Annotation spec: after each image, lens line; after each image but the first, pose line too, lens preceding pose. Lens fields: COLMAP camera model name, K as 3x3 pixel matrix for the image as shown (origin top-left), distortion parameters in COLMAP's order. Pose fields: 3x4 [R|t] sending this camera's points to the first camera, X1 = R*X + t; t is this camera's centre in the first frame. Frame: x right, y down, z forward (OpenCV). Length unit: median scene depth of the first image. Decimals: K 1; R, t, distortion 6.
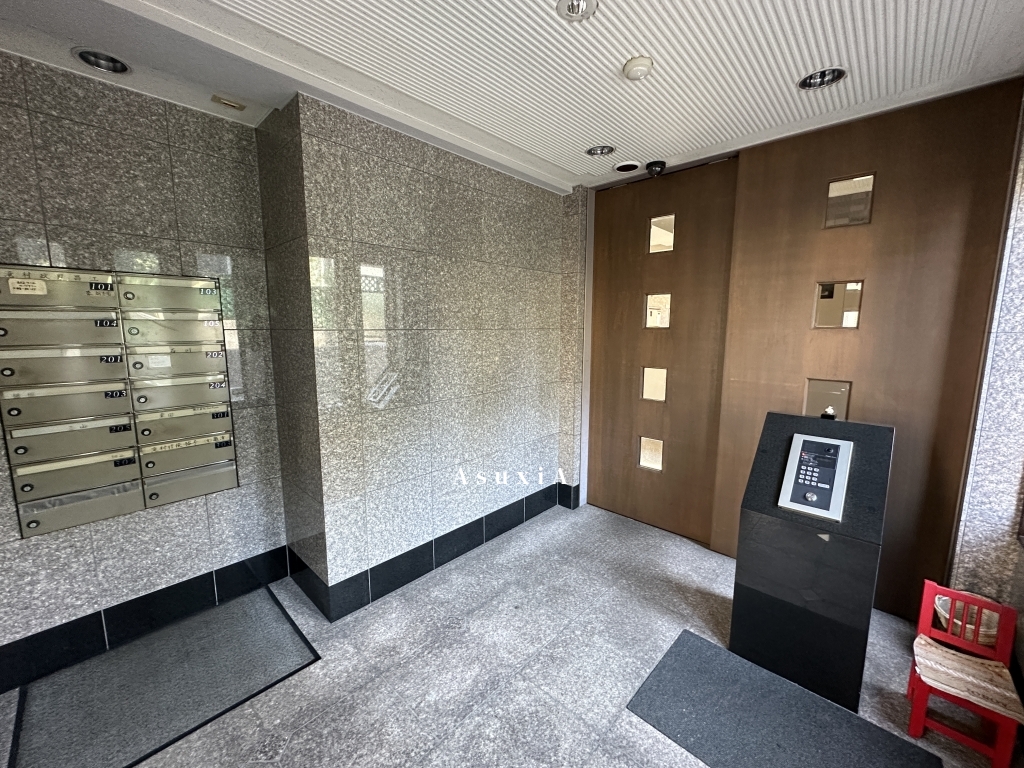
lens RADIAL K [[408.6, 0, 512.0], [0, 408.6, 382.1], [0, 0, 1]] dist [-0.004174, 0.000937]
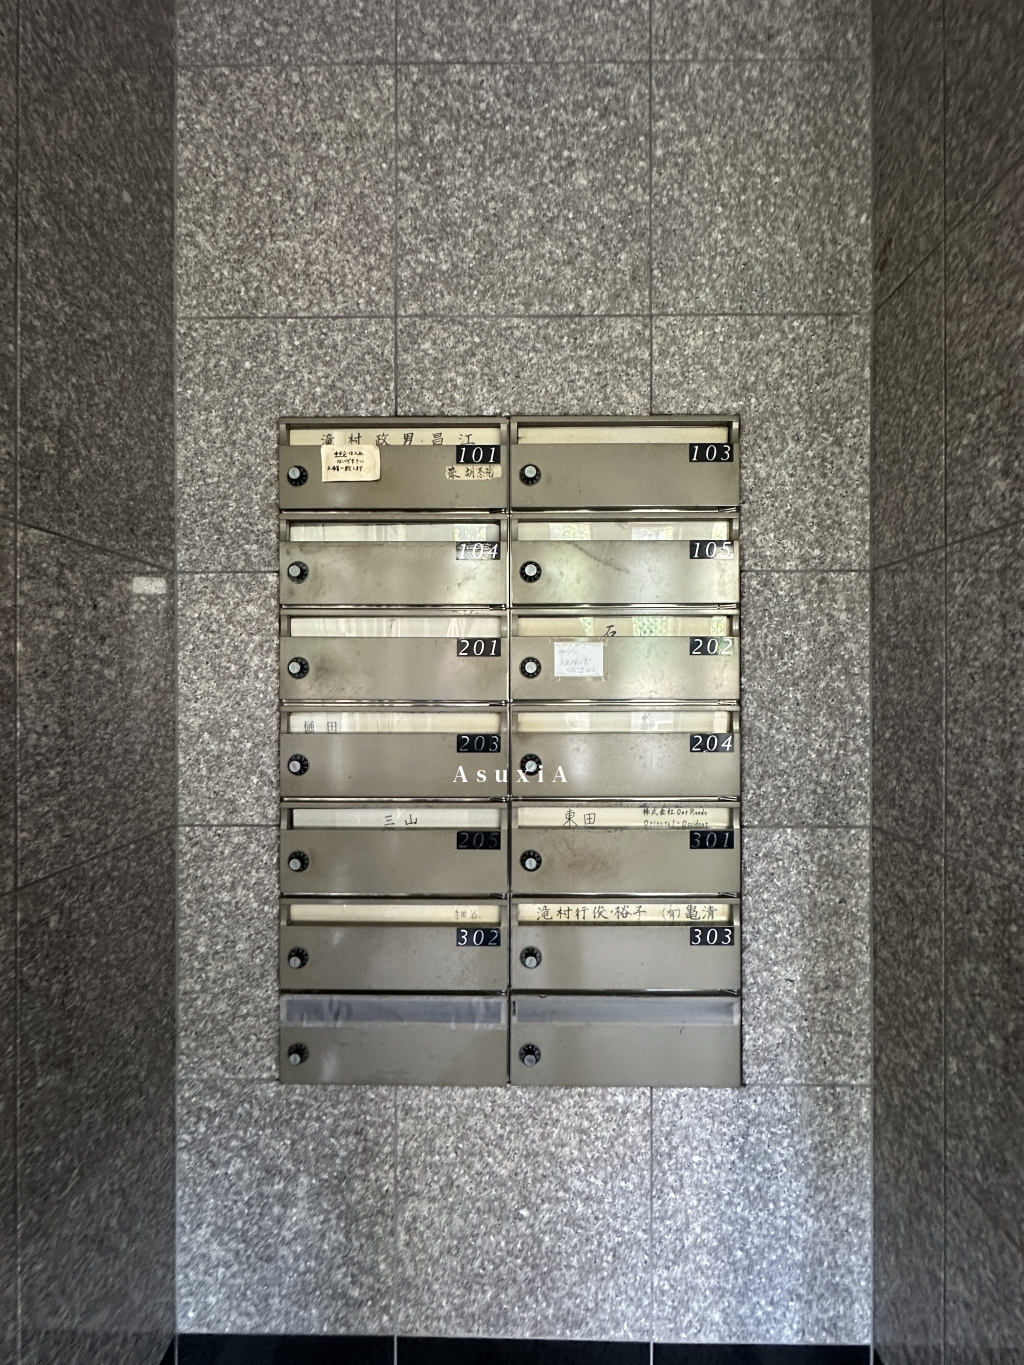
lens RADIAL K [[544.7, 0, 512.0], [0, 544.7, 682.5], [0, 0, 1]] dist [-0.004174, 0.000937]
pose [[0.674031, -0.004739, -0.738688, -0.578610], [-0.099473, 0.990289, -0.097120, 0.019938], [0.731975, 0.138942, 0.667014, 0.673745]]
